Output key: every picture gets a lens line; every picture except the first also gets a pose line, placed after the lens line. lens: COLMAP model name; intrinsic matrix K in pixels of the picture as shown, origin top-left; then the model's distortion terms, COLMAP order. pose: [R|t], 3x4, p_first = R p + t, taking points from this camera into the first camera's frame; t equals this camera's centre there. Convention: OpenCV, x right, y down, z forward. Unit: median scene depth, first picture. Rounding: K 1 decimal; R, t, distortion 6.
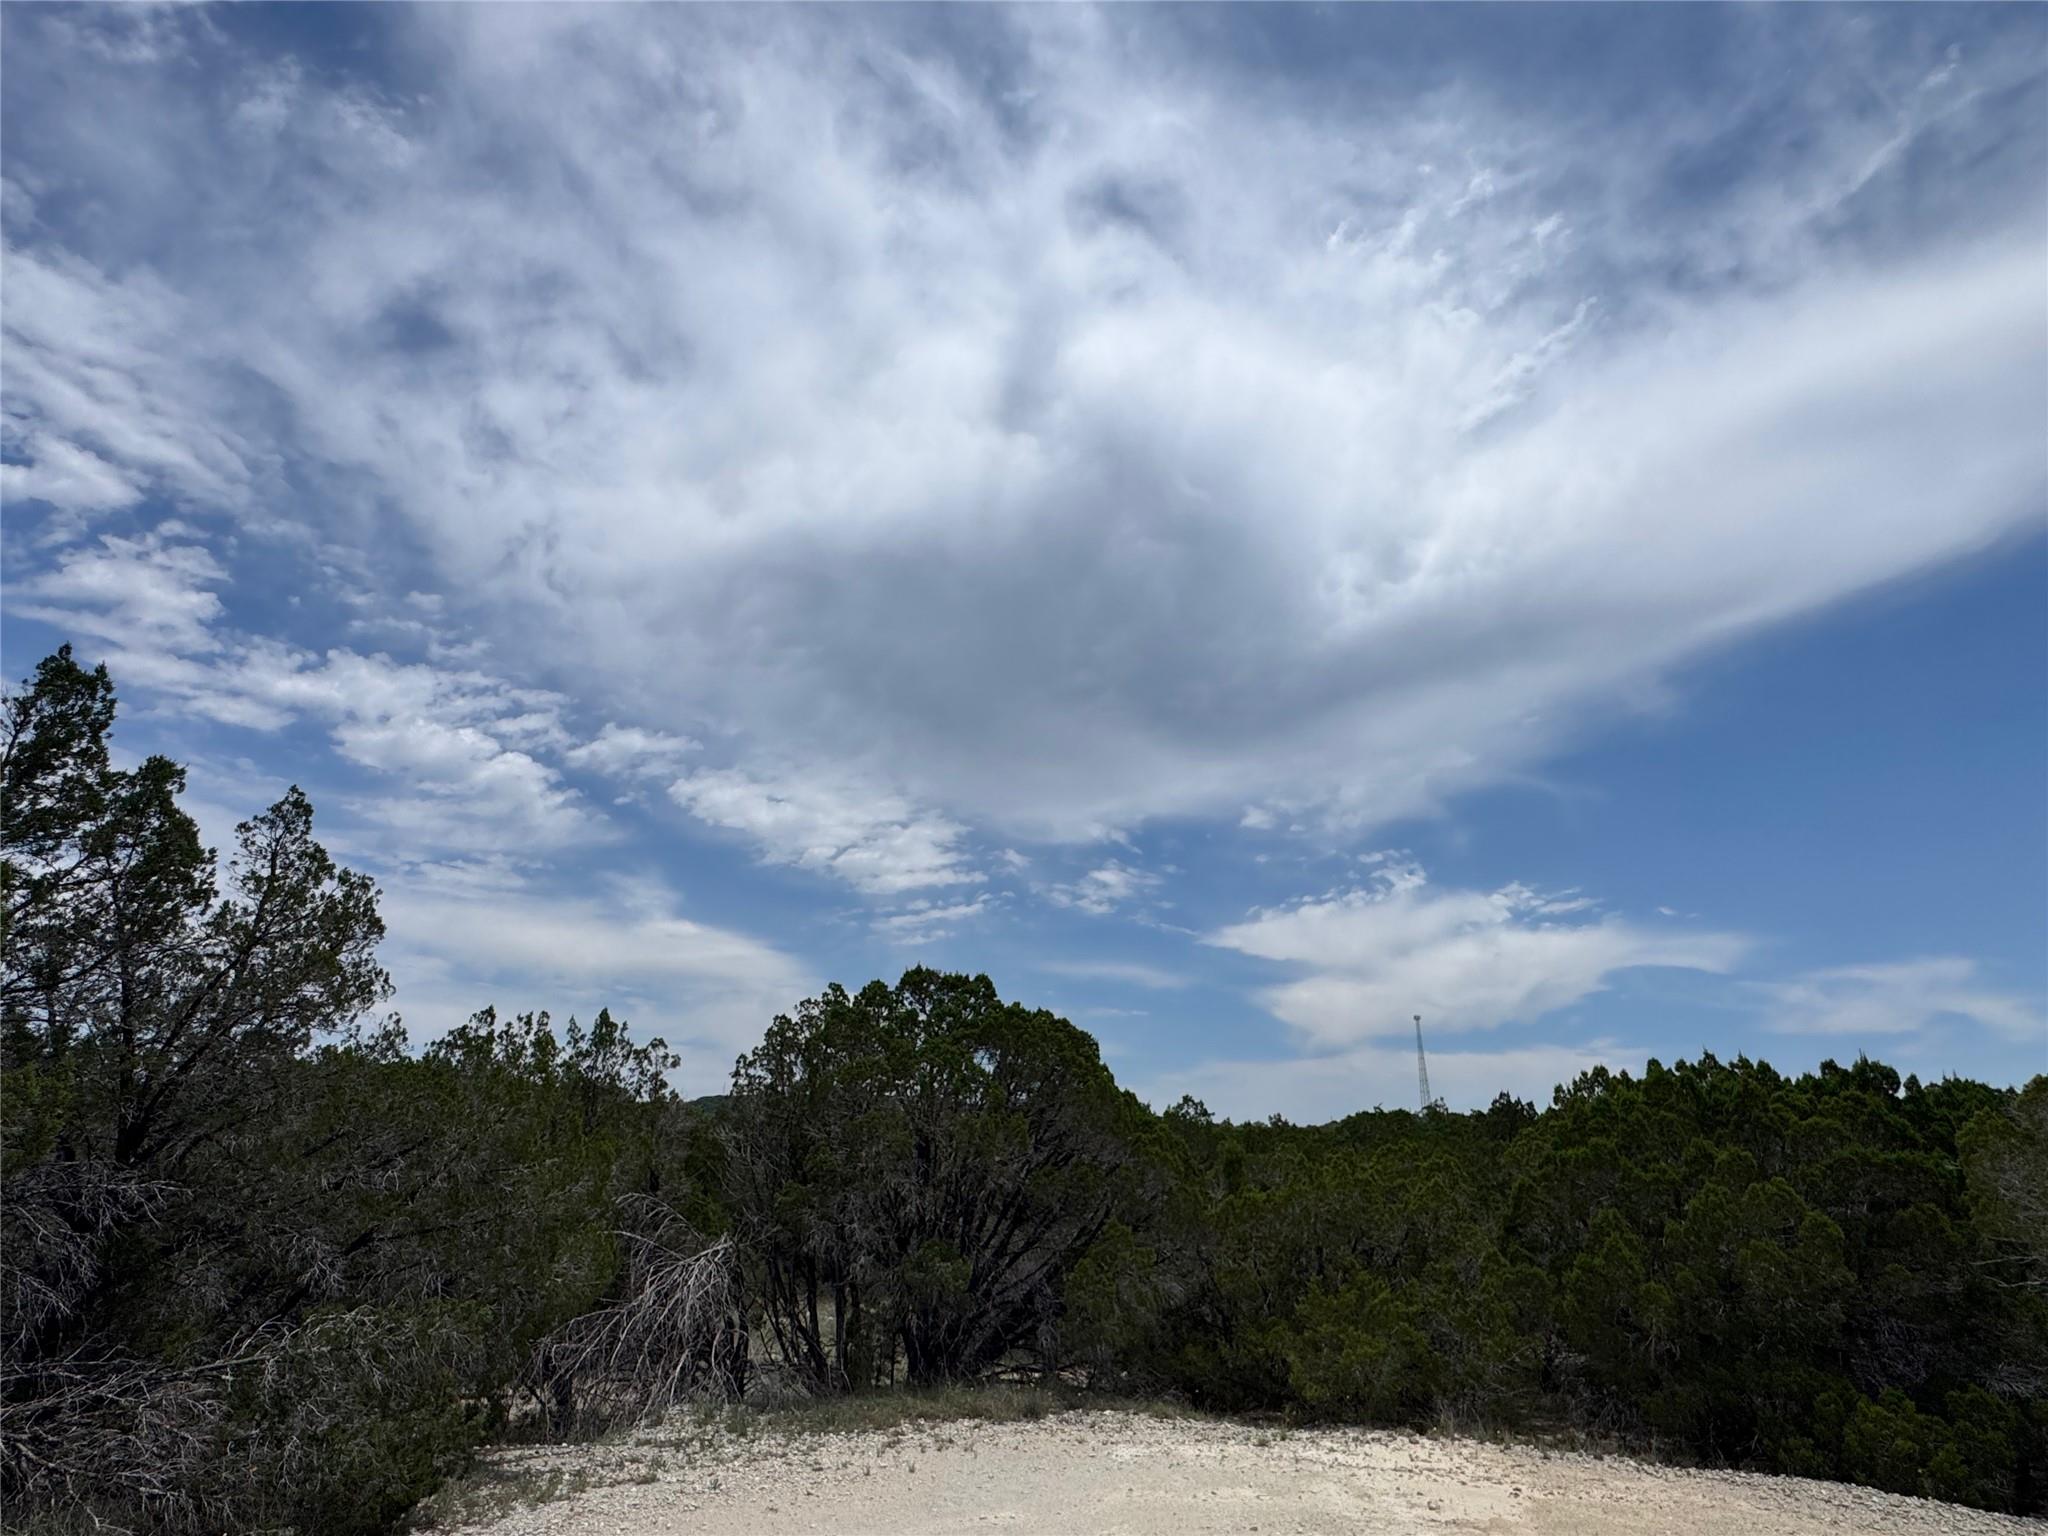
lens RADIAL K [[1064.6, 0, 1029.7], [0, 1064.6, 771.1], [0, 0, 1]] dist [-0.044843, -0.001381]
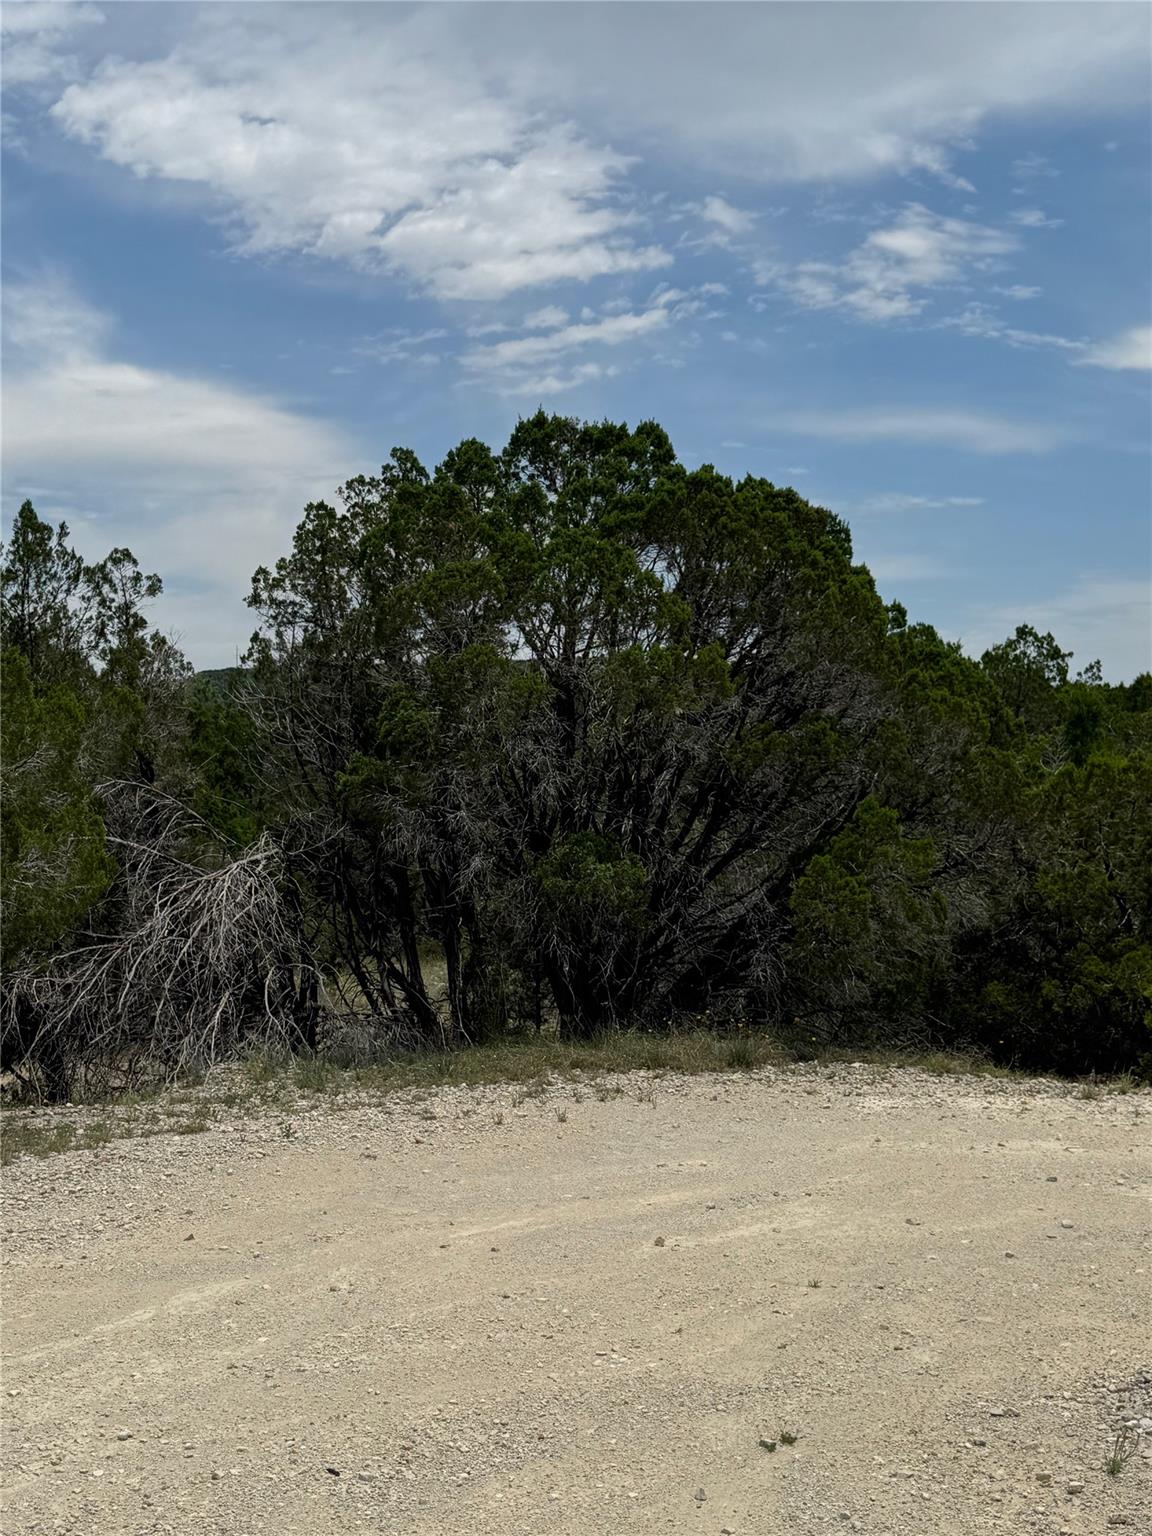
lens RADIAL K [[1972.5, 0, 576.6], [0, 1972.5, 769.3], [0, 0, 1]] dist [0.173798, 0.000000]
pose [[0.994702, -0.027959, -0.098926, 0.020944], [0.060130, 0.938759, 0.339288, -0.002206], [0.083382, -0.343439, 0.935466, -0.101053]]
